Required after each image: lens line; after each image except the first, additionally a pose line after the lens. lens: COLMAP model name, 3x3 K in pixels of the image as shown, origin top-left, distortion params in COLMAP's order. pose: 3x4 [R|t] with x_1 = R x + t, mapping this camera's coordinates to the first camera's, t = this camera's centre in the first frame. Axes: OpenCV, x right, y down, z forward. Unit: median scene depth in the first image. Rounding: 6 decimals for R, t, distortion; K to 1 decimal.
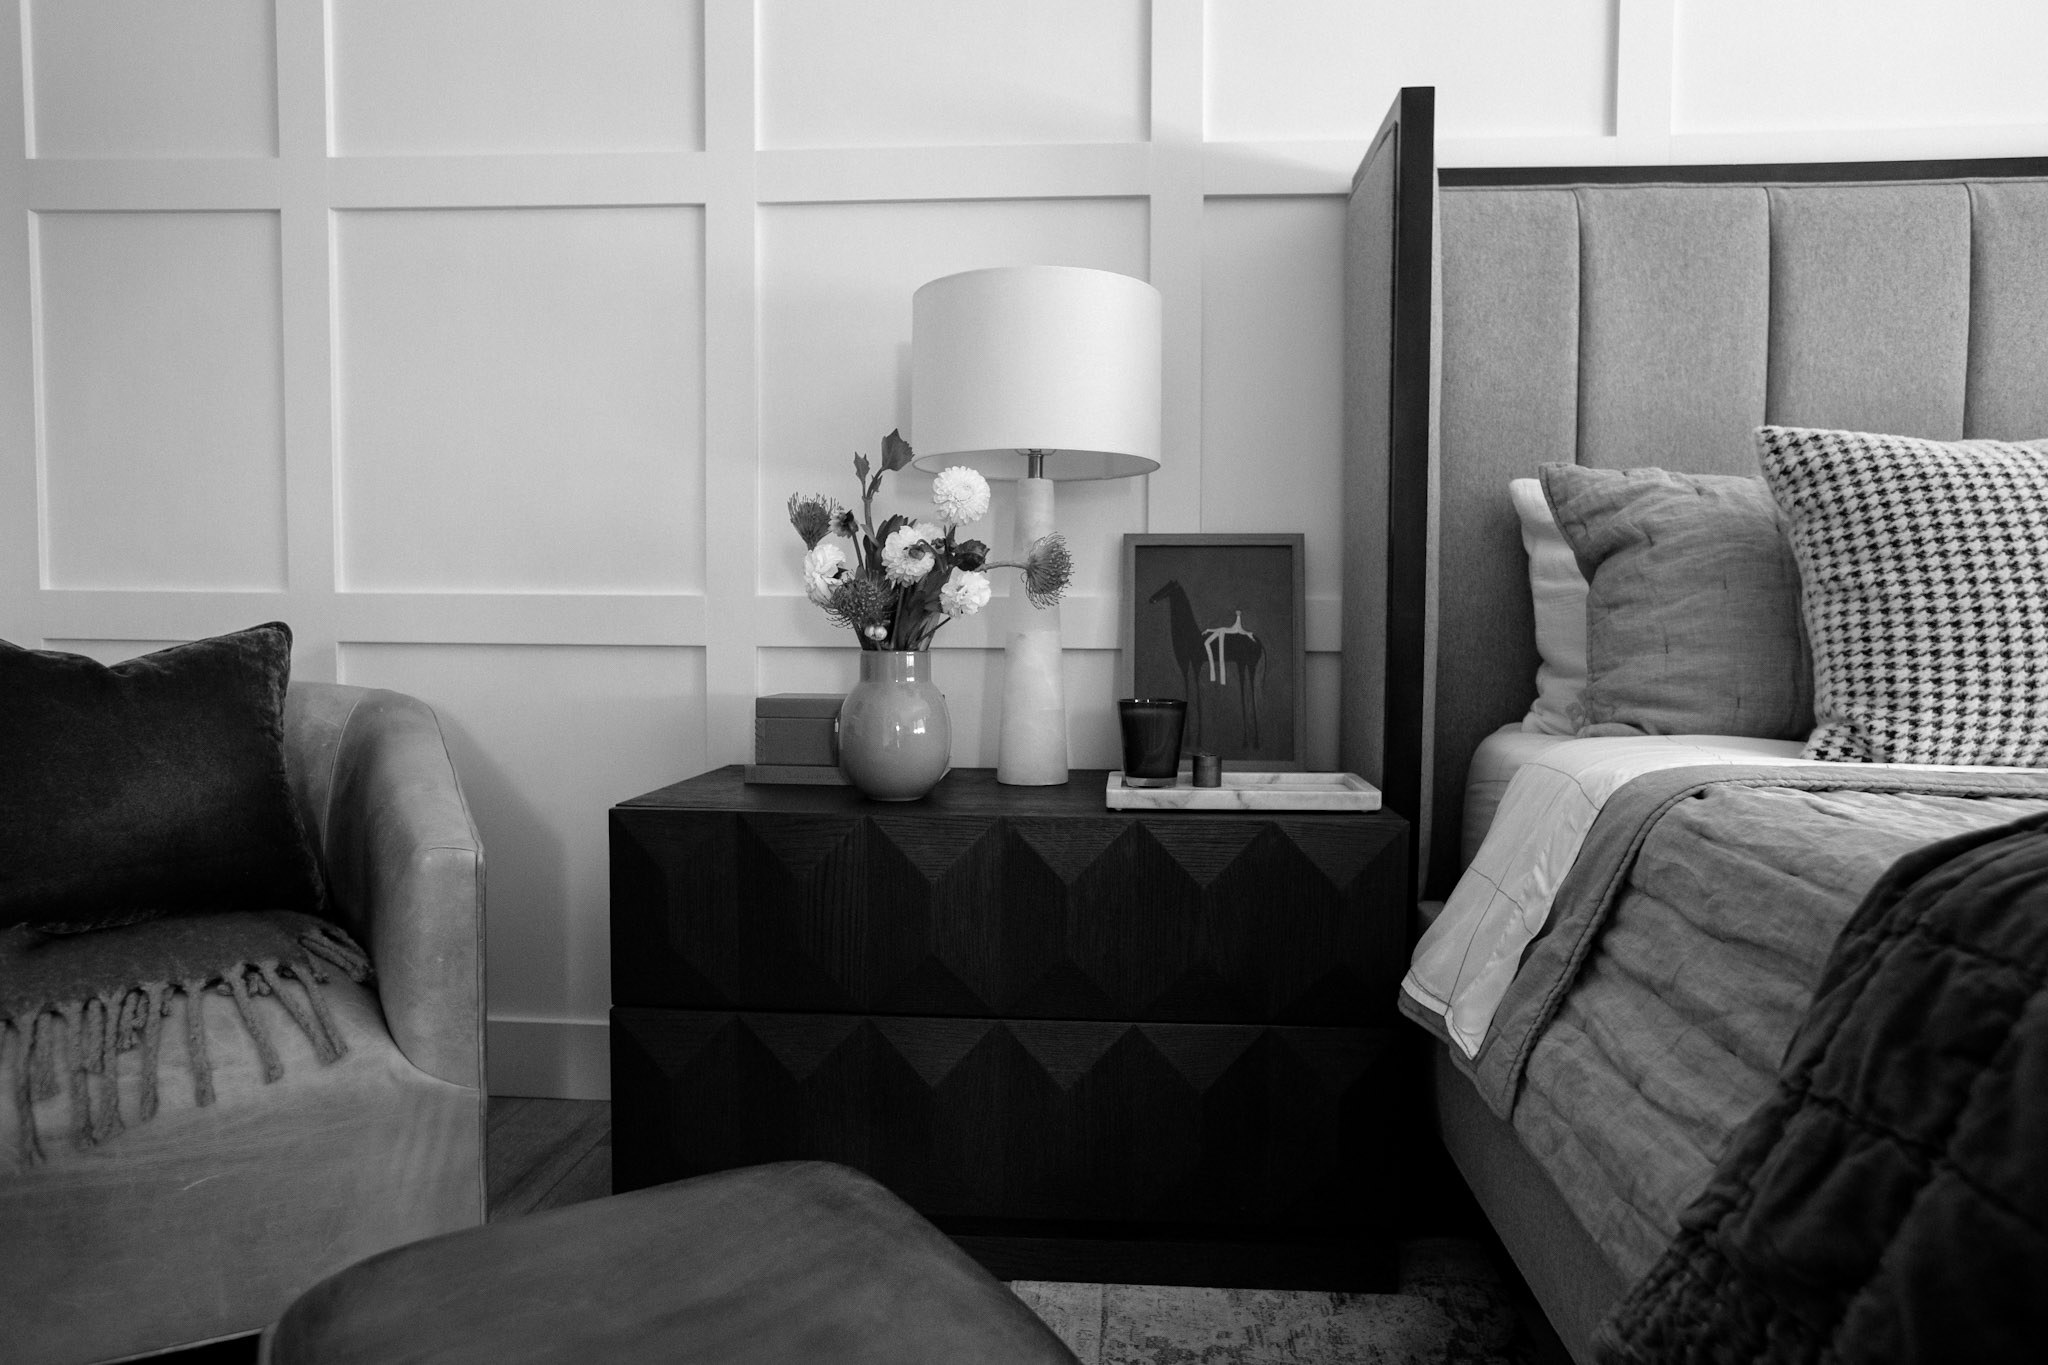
lens RADIAL K [[1287.3, 0, 1050.3], [0, 1287.3, 685.0], [0, 0, 1]] dist [-0.003531, 0.000516]
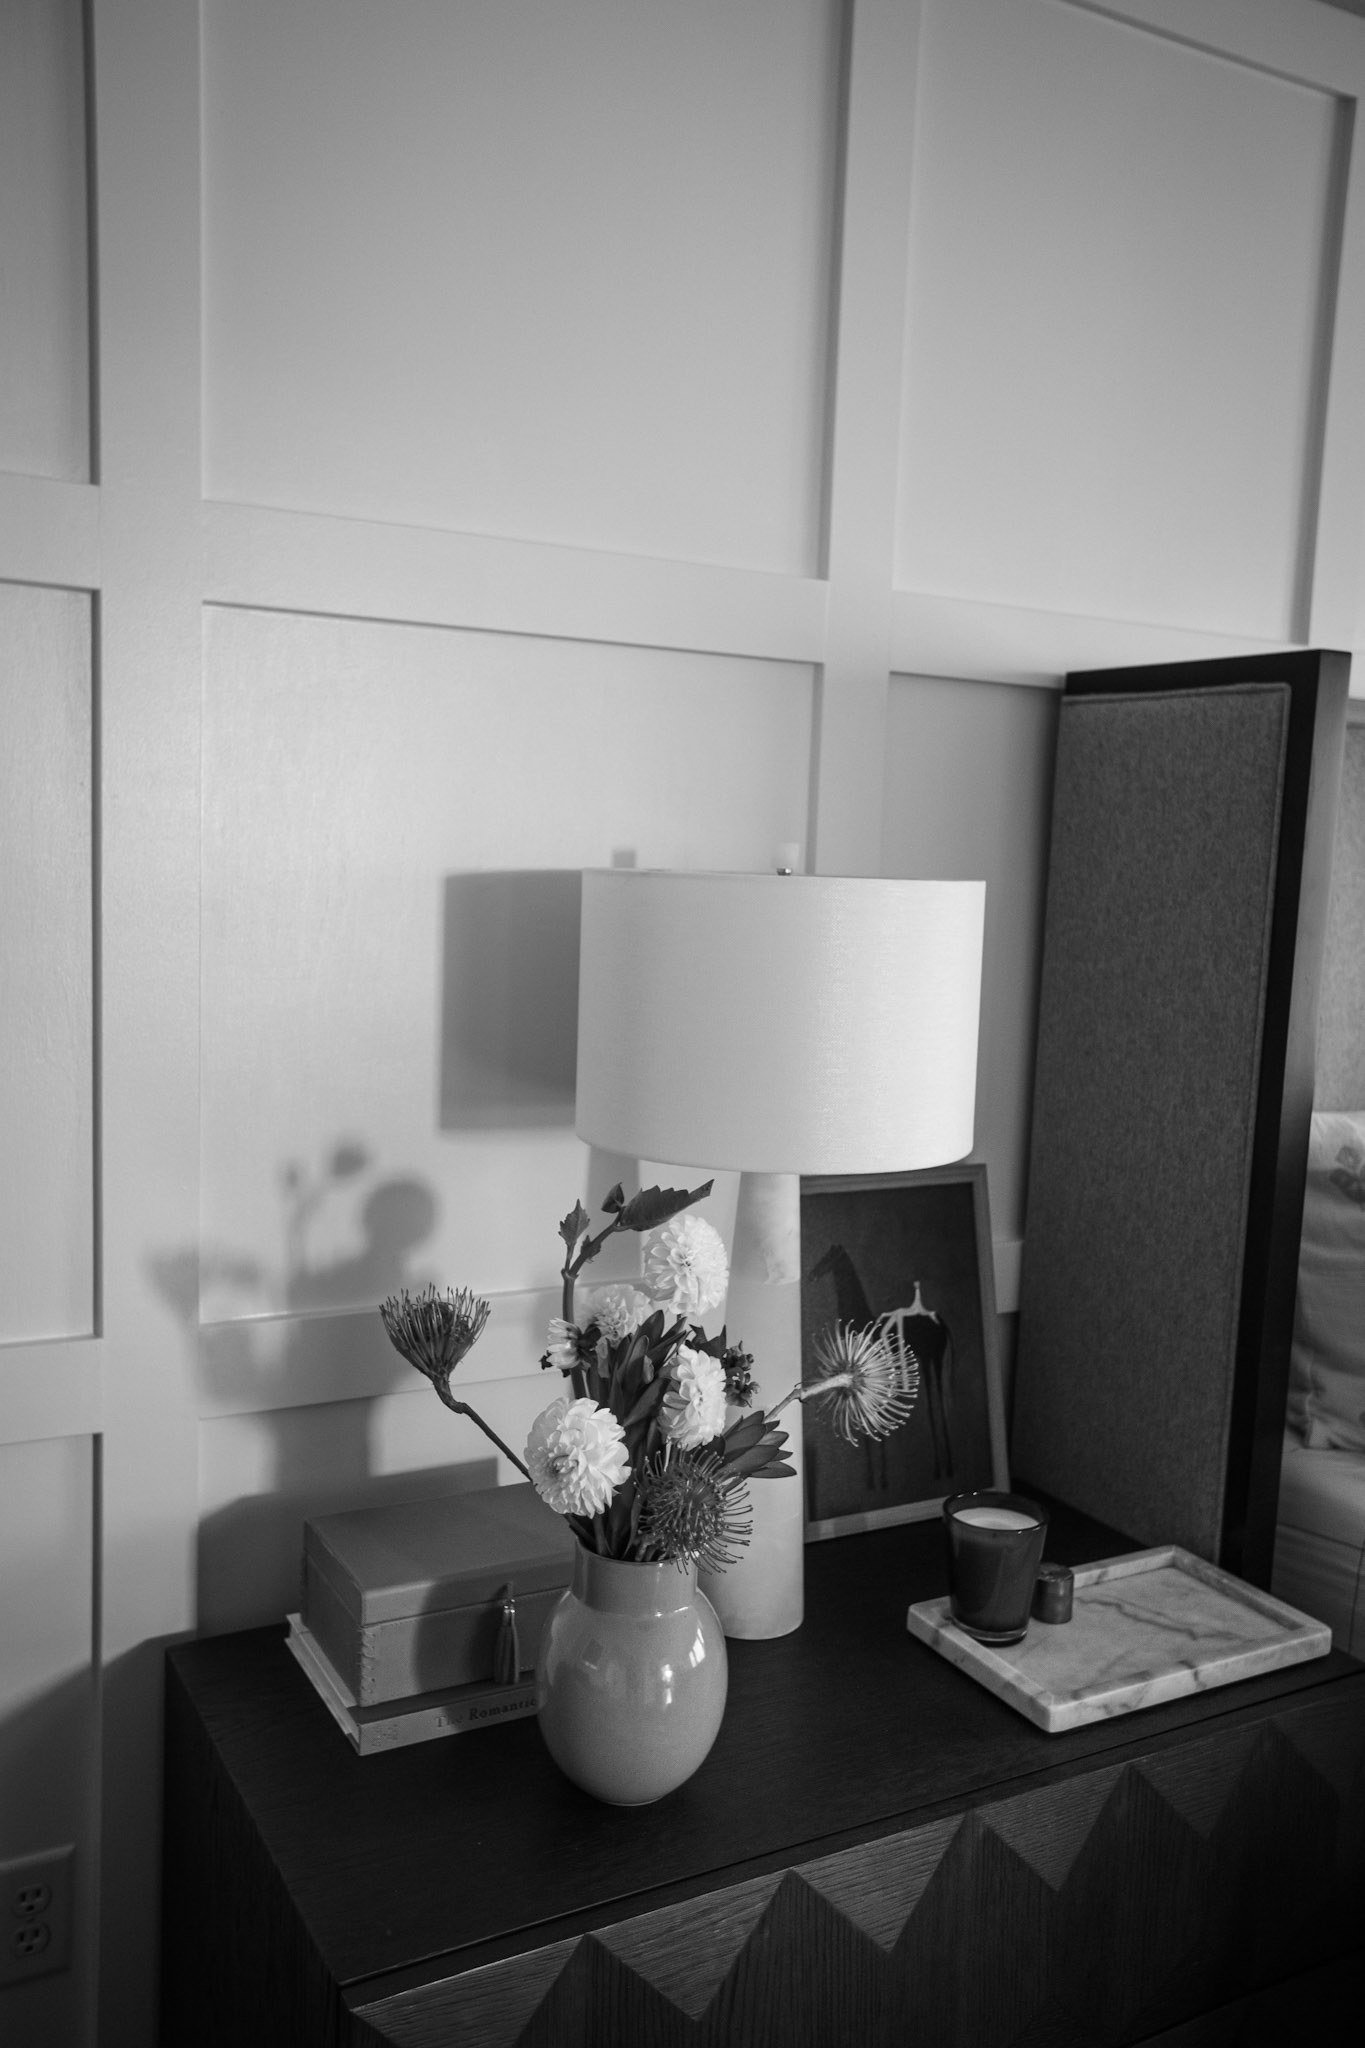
lens RADIAL K [[1690.5, 0, 682.5], [0, 1690.5, 1024.0], [0, 0, 1]] dist [-0.037247, 0.128392]
pose [[0.845232, -0.031224, 0.533486, -0.511724], [-0.008448, 0.997386, 0.071759, -0.297454], [-0.534332, -0.065160, 0.842759, 0.347958]]
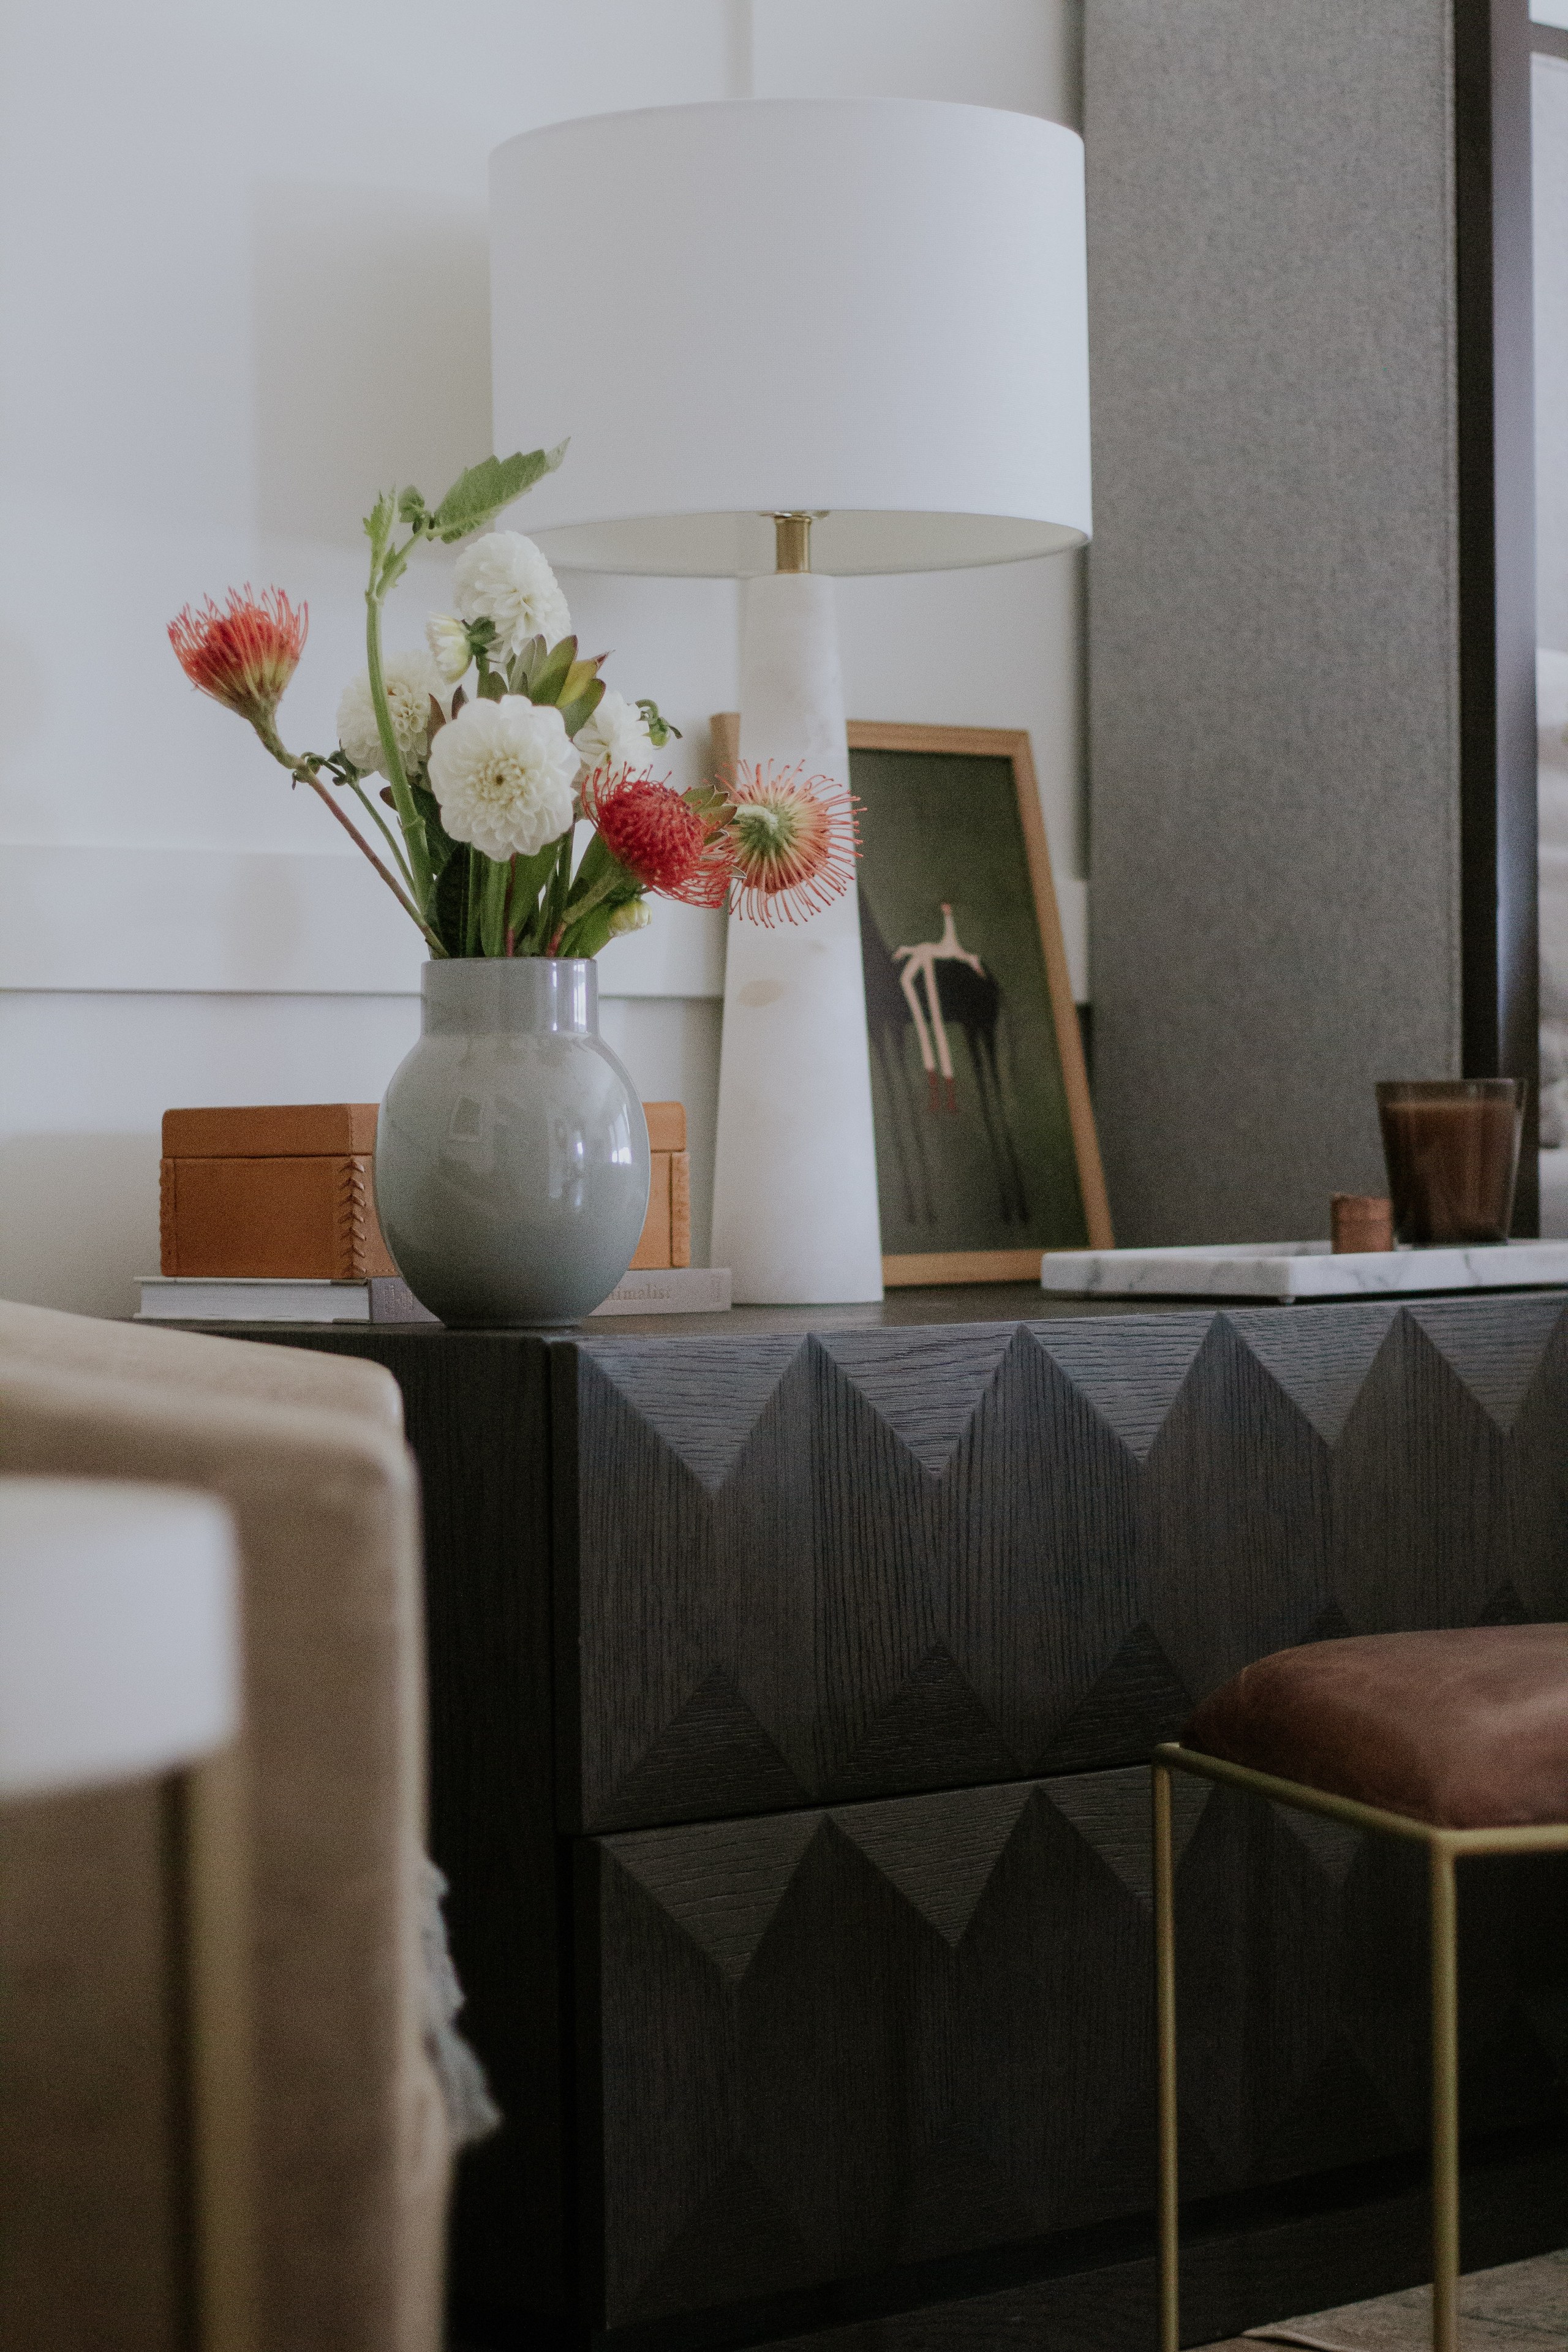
lens RADIAL K [[5549.1, 0, 784.0], [0, 5549.1, 1176.0], [0, 0, 1]] dist [-0.160175, 0.076249]
pose [[0.672335, -0.018377, 0.740019, -1.413652], [0.050026, 0.998534, -0.020653, 0.075807], [-0.738555, 0.050906, 0.672269, -0.203738]]
